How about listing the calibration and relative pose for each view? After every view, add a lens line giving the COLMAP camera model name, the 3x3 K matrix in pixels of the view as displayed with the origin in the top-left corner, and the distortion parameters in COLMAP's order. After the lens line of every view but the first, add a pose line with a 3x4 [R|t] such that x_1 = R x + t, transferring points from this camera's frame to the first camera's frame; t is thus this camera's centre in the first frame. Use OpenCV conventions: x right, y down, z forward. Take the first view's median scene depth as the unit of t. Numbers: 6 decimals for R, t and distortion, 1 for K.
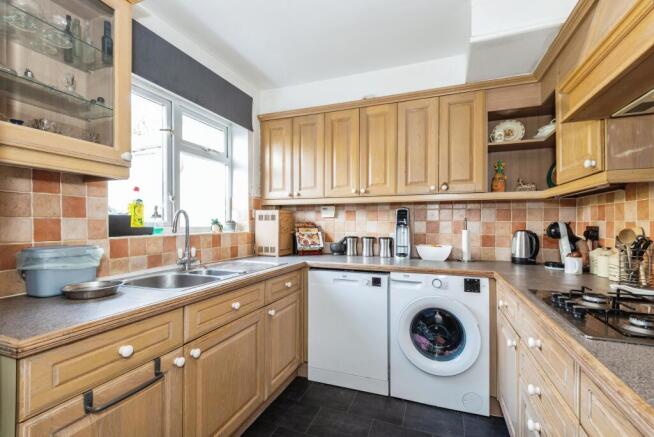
lens RADIAL K [[298.7, 0, 327.0], [0, 298.7, 218.5], [0, 0, 1]] dist [0.036836, -0.024316]
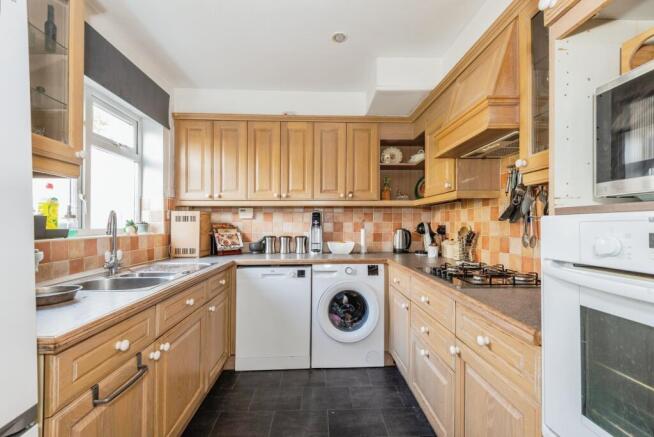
lens RADIAL K [[298.7, 0, 327.0], [0, 298.7, 218.5], [0, 0, 1]] dist [0.036836, -0.024316]
pose [[0.918684, 0.003437, 0.394978, -0.194324], [-0.002010, 0.999990, -0.004028, -0.000547], [-0.394988, 0.002906, 0.918682, -0.113592]]
